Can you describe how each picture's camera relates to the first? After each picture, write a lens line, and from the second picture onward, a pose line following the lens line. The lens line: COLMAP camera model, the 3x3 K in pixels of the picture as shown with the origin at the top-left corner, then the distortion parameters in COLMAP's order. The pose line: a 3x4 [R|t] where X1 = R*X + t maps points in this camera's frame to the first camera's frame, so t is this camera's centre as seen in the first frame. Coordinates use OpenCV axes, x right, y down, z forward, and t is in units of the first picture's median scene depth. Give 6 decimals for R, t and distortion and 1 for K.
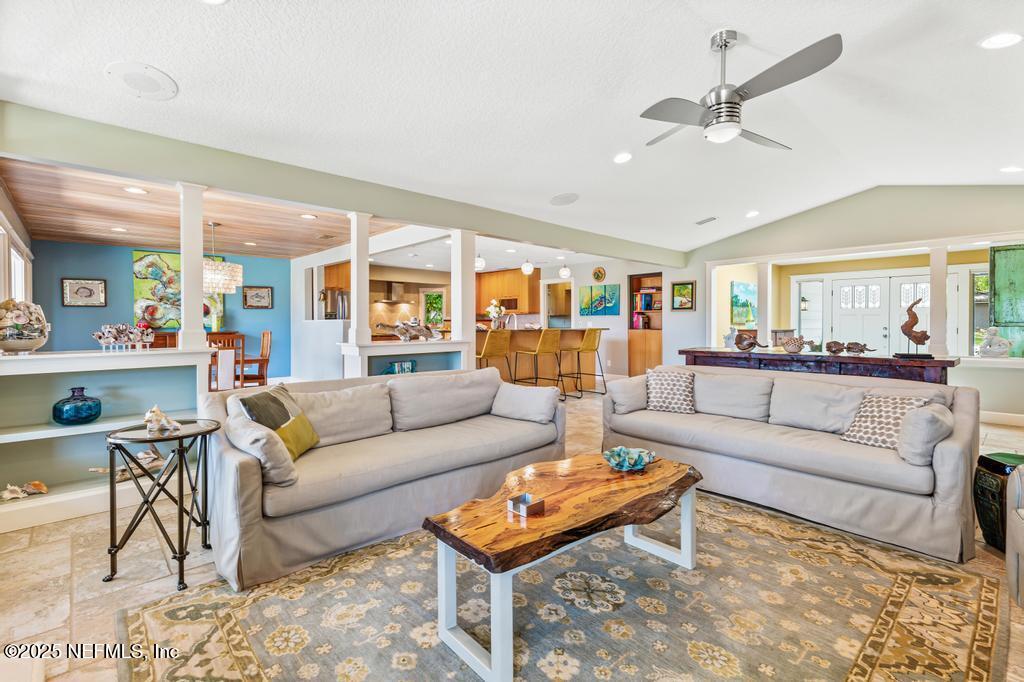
lens RADIAL K [[471.6, 0, 503.6], [0, 471.6, 323.6], [0, 0, 1]] dist [0.000728, 0.000641]
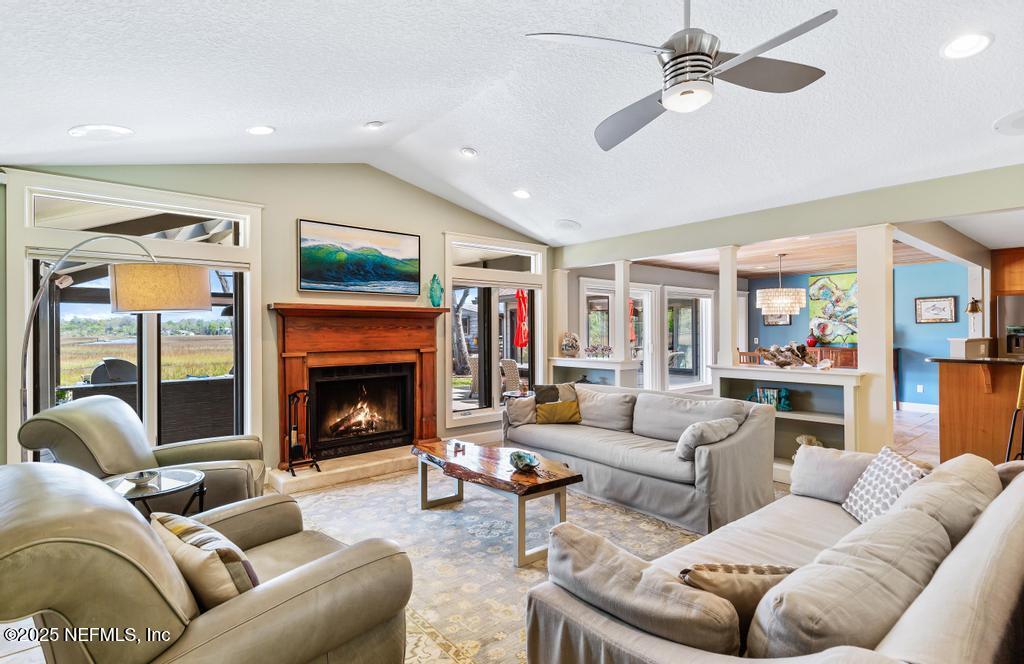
lens RADIAL K [[499.0, 0, 505.9], [0, 499.0, 327.6], [0, 0, 1]] dist [0.003492, 0.000318]
pose [[-0.048753, -0.004813, -0.998799, 0.488923], [0.002162, 0.999986, -0.004924, -0.023446], [0.998809, -0.002400, -0.048742, 0.303533]]
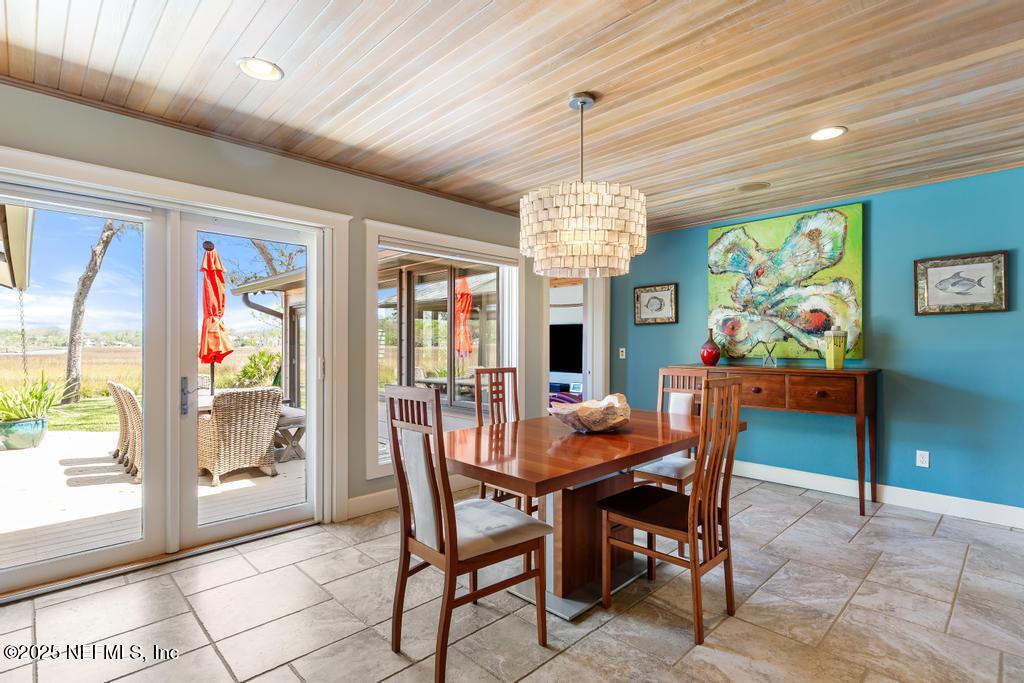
lens RADIAL K [[497.2, 0, 513.6], [0, 497.2, 342.6], [0, 0, 1]] dist [-0.005424, -0.000767]
pose [[0.055071, 0.000006, -0.998482, -0.158112], [-0.002962, 0.999996, -0.000158, -0.007808], [0.998478, 0.002967, 0.055071, 0.707279]]
